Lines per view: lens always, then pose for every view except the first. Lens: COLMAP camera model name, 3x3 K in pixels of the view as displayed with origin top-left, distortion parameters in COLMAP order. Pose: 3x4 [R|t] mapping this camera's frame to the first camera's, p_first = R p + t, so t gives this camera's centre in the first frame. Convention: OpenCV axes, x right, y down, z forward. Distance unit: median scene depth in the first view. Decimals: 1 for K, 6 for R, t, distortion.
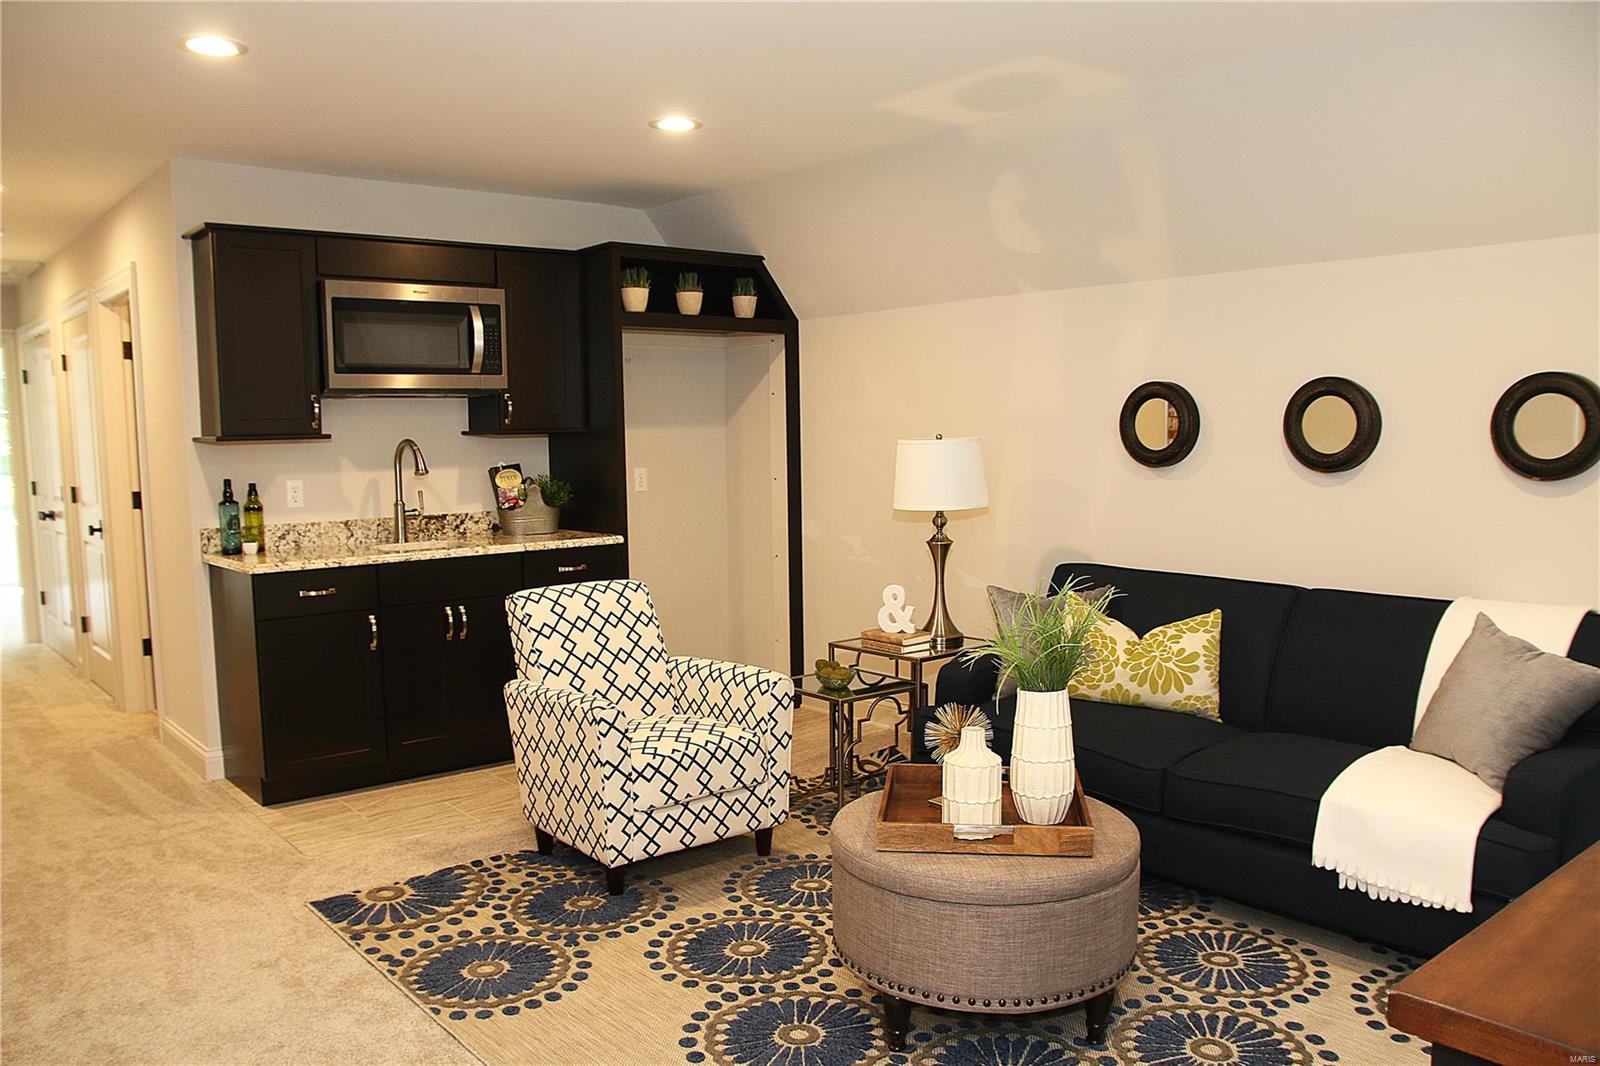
lens RADIAL K [[1247.9, 0, 800.0], [0, 1247.9, 533.0], [0, 0, 1]] dist [-0.081646, 0.002584]
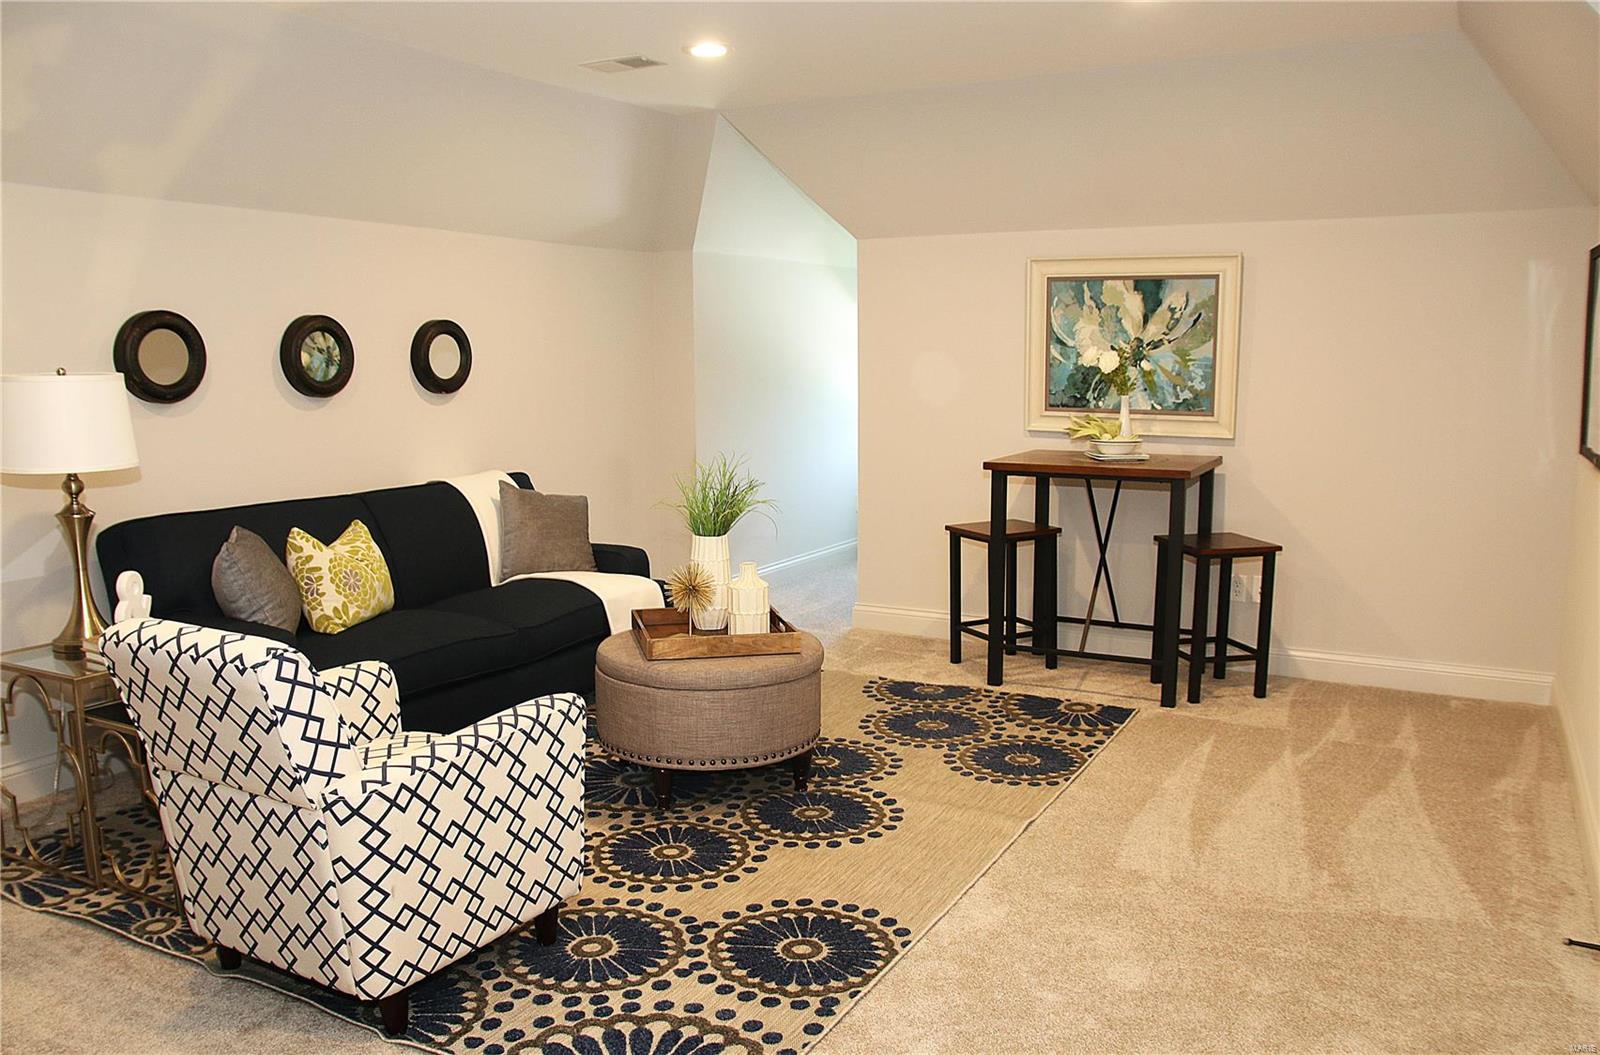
lens RADIAL K [[1208.8, 0, 799.3], [0, 1208.8, 586.5], [0, 0, 1]] dist [-0.085446, 0.000165]
pose [[-0.364922, -0.150702, 0.918761, -0.925273], [0.088699, 0.976697, 0.195436, -0.065805], [-0.926803, 0.152812, -0.343051, 1.149128]]
